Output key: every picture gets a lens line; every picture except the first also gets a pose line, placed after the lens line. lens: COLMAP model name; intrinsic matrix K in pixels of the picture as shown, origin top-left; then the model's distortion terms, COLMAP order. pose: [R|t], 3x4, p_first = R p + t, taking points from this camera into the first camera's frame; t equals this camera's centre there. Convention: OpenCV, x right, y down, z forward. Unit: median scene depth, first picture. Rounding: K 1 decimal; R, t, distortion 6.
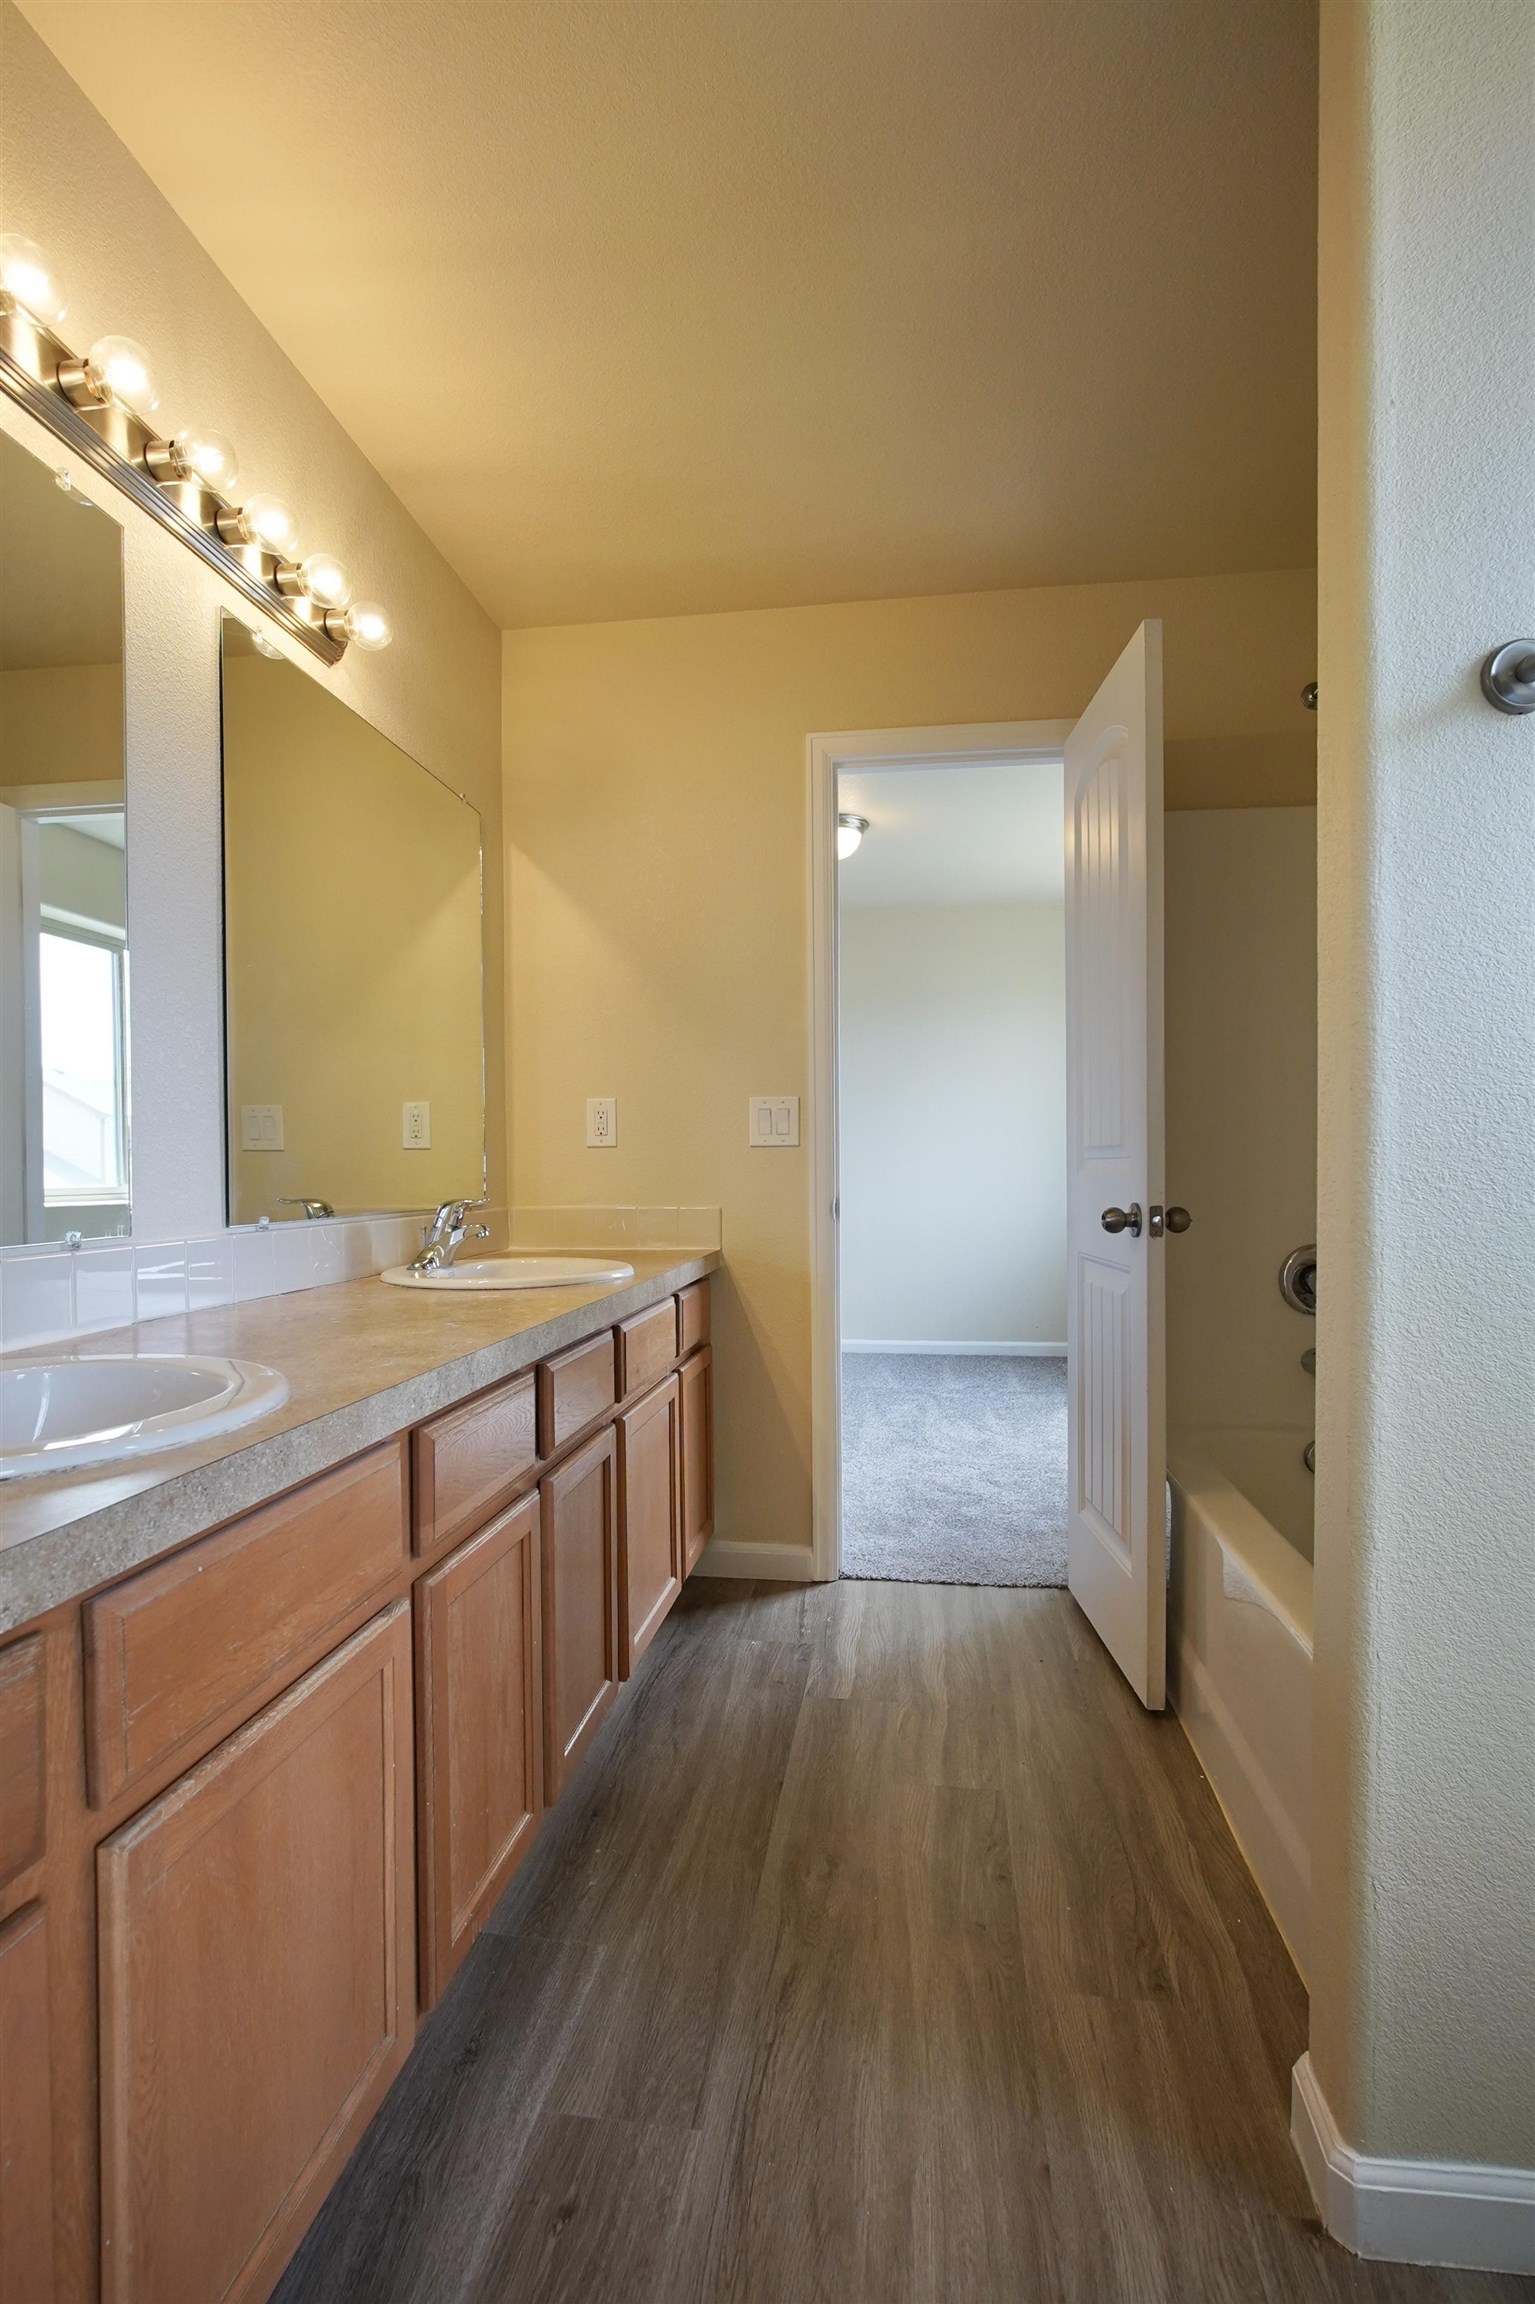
lens RADIAL K [[1089.9, 0, 772.6], [0, 1089.9, 1157.9], [0, 0, 1]] dist [-0.029097, 0.012899]
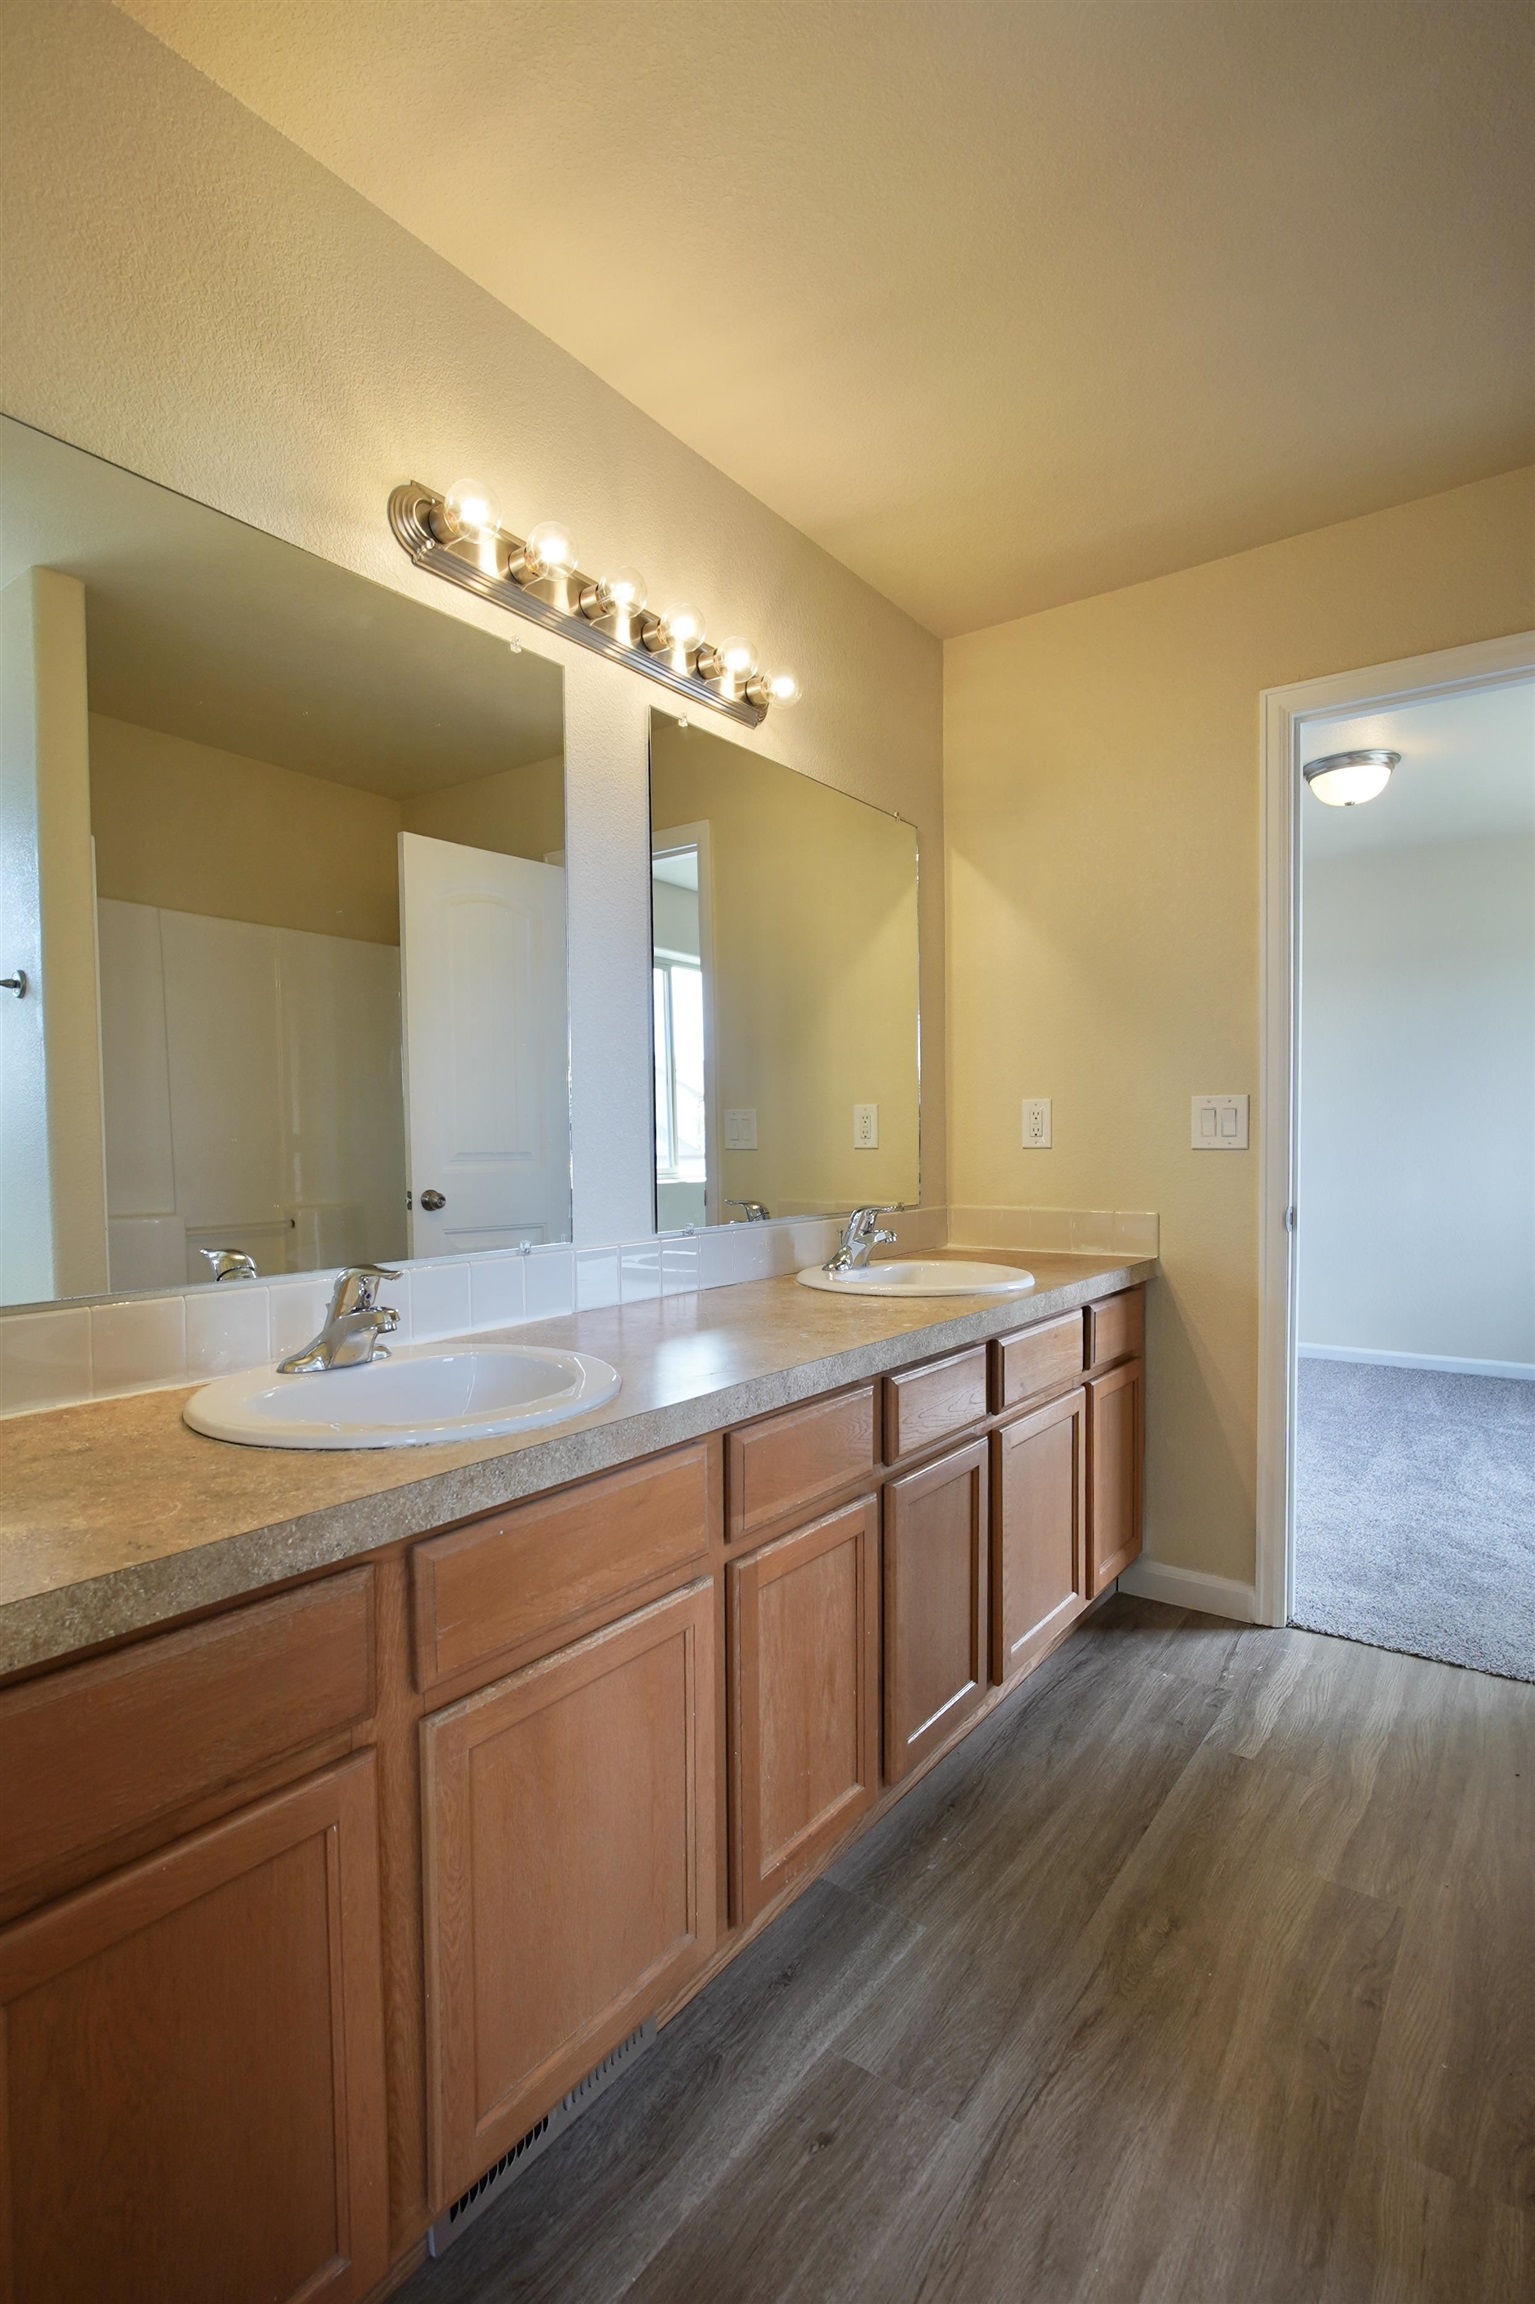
lens RADIAL K [[1108.9, 0, 767.5], [0, 1108.9, 1152.0], [0, 0, 1]] dist [-0.027230, 0.010648]
pose [[0.878638, 0.006836, -0.477439, 0.183765], [0.005206, 0.999701, 0.023894, -0.053333], [0.477460, -0.023480, 0.878340, -0.010341]]
